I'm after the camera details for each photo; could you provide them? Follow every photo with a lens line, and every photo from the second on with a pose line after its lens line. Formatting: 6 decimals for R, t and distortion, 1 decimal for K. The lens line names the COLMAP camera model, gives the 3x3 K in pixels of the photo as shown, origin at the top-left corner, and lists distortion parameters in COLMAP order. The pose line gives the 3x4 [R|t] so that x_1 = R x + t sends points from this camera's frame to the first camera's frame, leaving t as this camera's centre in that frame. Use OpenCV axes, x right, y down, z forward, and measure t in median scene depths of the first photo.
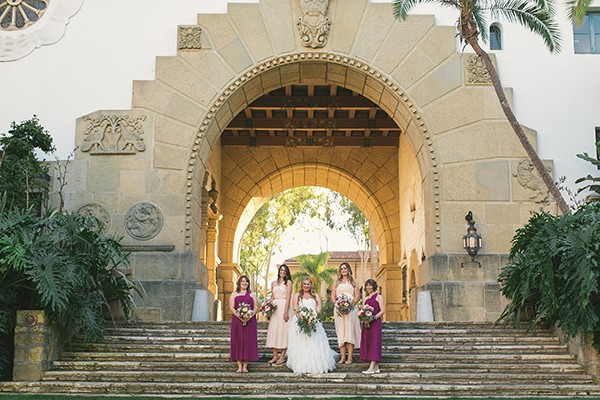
lens RADIAL K [[852.2, 0, 300.0], [0, 852.2, 200.0], [0, 0, 1]] dist [0.030654, -0.033095]
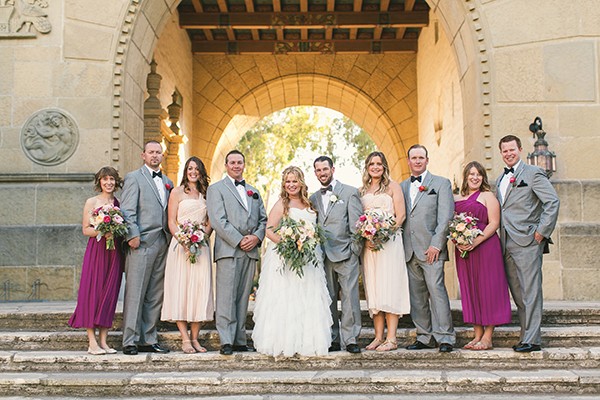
lens RADIAL K [[852.2, 0, 300.0], [0, 852.2, 200.0], [0, 0, 1]] dist [0.030654, -0.033095]
pose [[0.999935, -0.009693, -0.006065, 0.017560], [0.010092, 0.997518, 0.069679, 0.029078], [0.005375, -0.069736, 0.997551, 0.326872]]
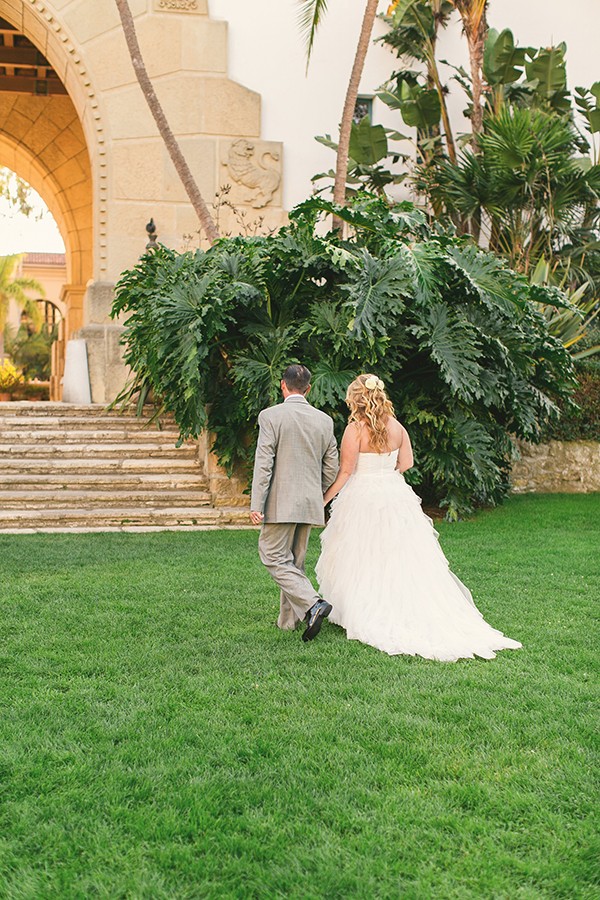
lens RADIAL K [[1278.4, 0, 300.0], [0, 1278.4, 450.0], [0, 0, 1]] dist [0.030654, -0.033095]
pose [[0.976729, 0.000099, 0.214479, 0.099537], [-0.046518, 0.976295, 0.211387, -0.025265], [-0.209374, -0.216445, 0.953580, 0.009520]]
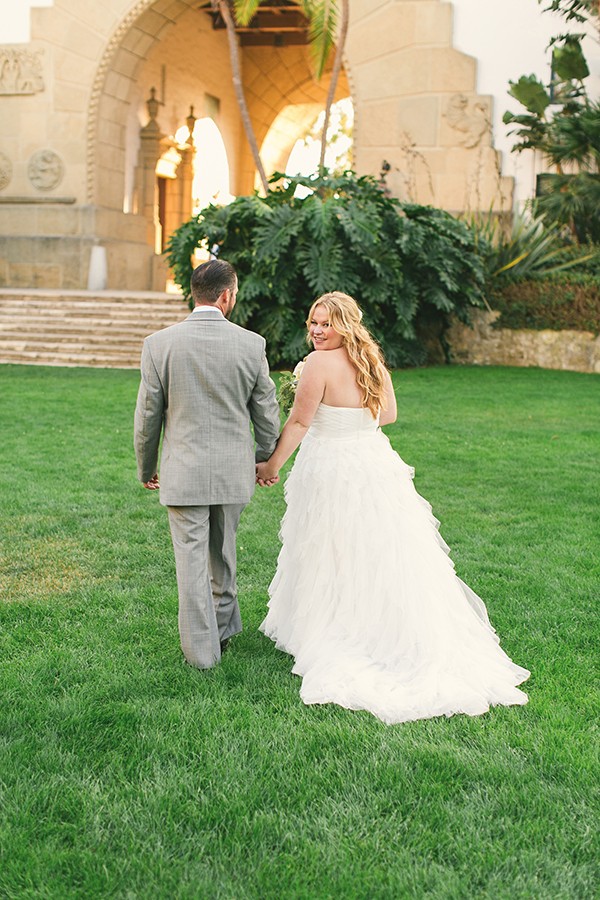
lens RADIAL K [[1278.4, 0, 300.0], [0, 1278.4, 450.0], [0, 0, 1]] dist [0.030654, -0.033095]
pose [[0.965554, 0.054768, -0.254372, 0.459058], [0.023144, 0.955646, 0.293607, -0.088373], [0.259170, -0.289381, 0.921461, -0.306290]]
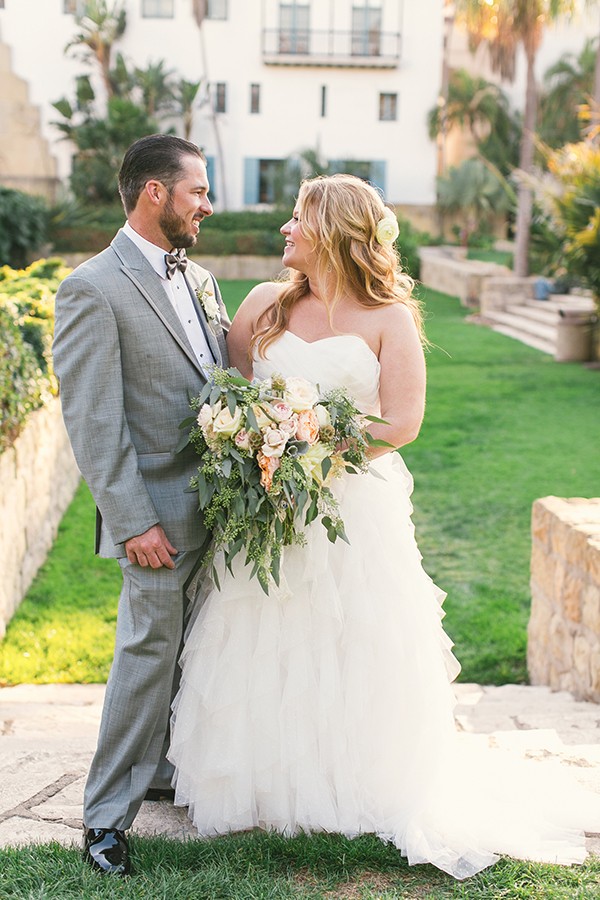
lens RADIAL K [[1273.7, 0, 273.2], [0, 1273.7, 450.5], [0, 0, 1]] dist [0.024484, 0.049241]
pose [[0.998190, 0.004298, 0.059989, 0.552899], [-0.025918, 0.930812, 0.364578, -0.286427], [-0.054272, -0.365473, 0.929239, -1.111064]]
